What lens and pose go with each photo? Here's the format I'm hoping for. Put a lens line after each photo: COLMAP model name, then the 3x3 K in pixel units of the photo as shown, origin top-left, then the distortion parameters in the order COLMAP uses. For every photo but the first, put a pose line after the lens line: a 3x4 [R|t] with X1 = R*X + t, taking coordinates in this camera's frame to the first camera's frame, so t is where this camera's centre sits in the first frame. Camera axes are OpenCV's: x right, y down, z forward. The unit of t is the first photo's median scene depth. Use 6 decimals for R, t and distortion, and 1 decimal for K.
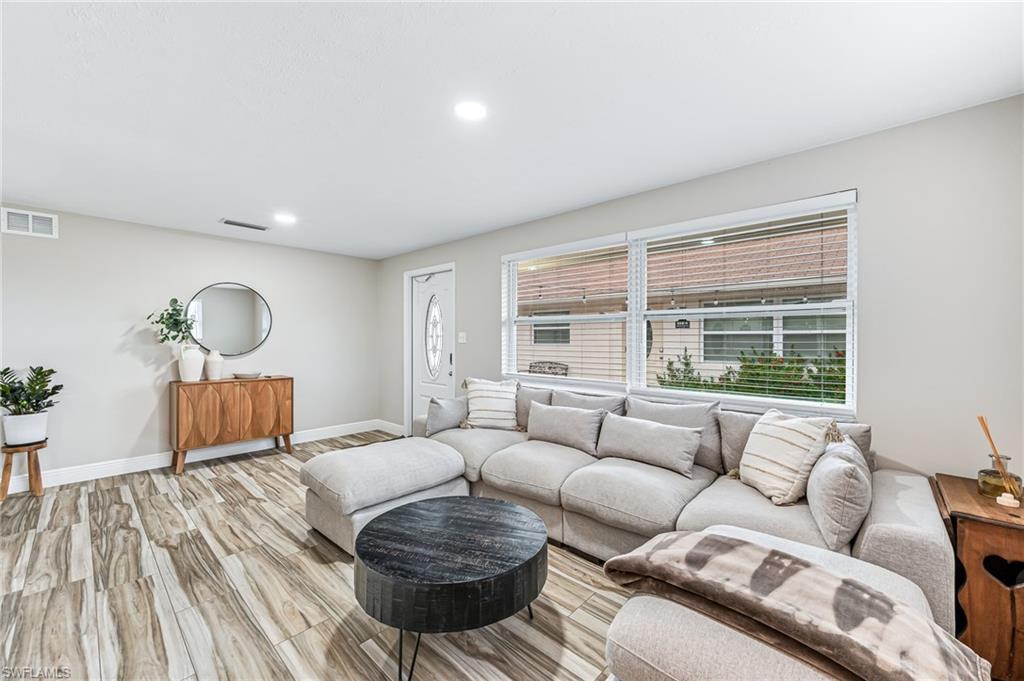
lens RADIAL K [[407.6, 0, 513.0], [0, 407.6, 339.2], [0, 0, 1]] dist [0.000938, 0.000286]
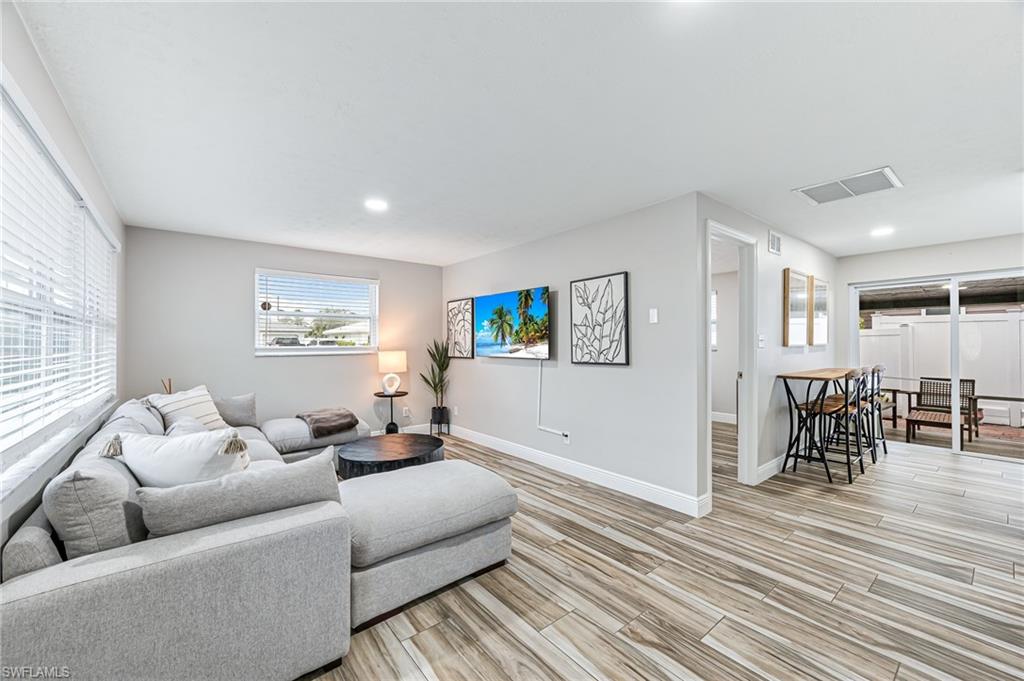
lens RADIAL K [[407.6, 0, 513.0], [0, 407.6, 339.2], [0, 0, 1]] dist [0.000938, 0.000286]
pose [[-0.990390, 0.006776, 0.138140, -0.663399], [0.006456, 0.999975, -0.002763, -0.002608], [-0.138155, -0.001844, -0.990409, 1.936767]]
